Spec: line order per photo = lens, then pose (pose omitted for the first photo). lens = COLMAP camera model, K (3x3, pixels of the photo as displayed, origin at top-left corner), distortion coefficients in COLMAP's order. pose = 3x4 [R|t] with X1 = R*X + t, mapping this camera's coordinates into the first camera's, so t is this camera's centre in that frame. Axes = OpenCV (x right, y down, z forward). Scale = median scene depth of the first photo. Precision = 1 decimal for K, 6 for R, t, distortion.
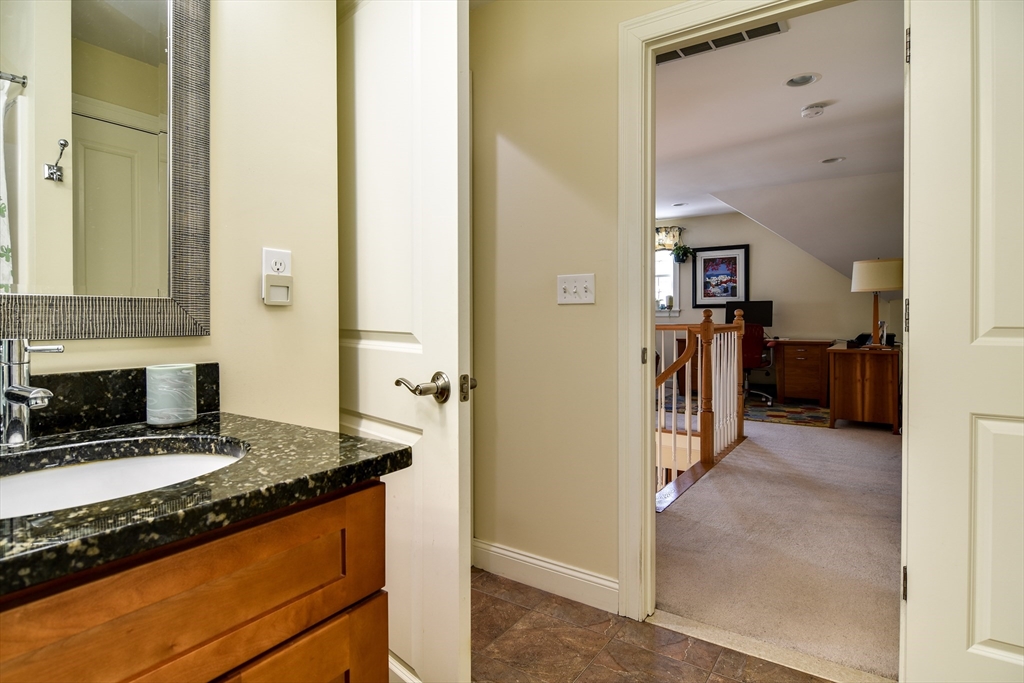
lens RADIAL K [[553.2, 0, 513.6], [0, 553.2, 319.7], [0, 0, 1]] dist [0.010371, -0.010588]
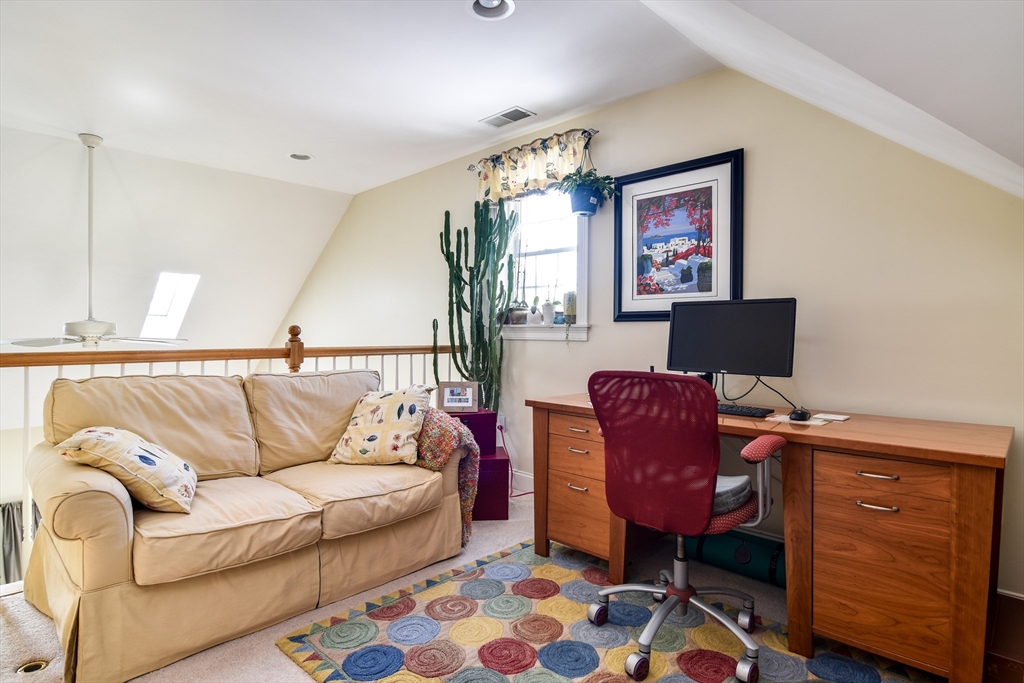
lens RADIAL K [[553.2, 0, 512.5], [0, 553.2, 336.0], [0, 0, 1]] dist [0.010371, -0.010588]
pose [[0.986553, 0.009623, -0.163155, 0.322760], [-0.009572, 0.999954, 0.001102, -0.009548], [0.163158, 0.000474, 0.986600, 0.587554]]
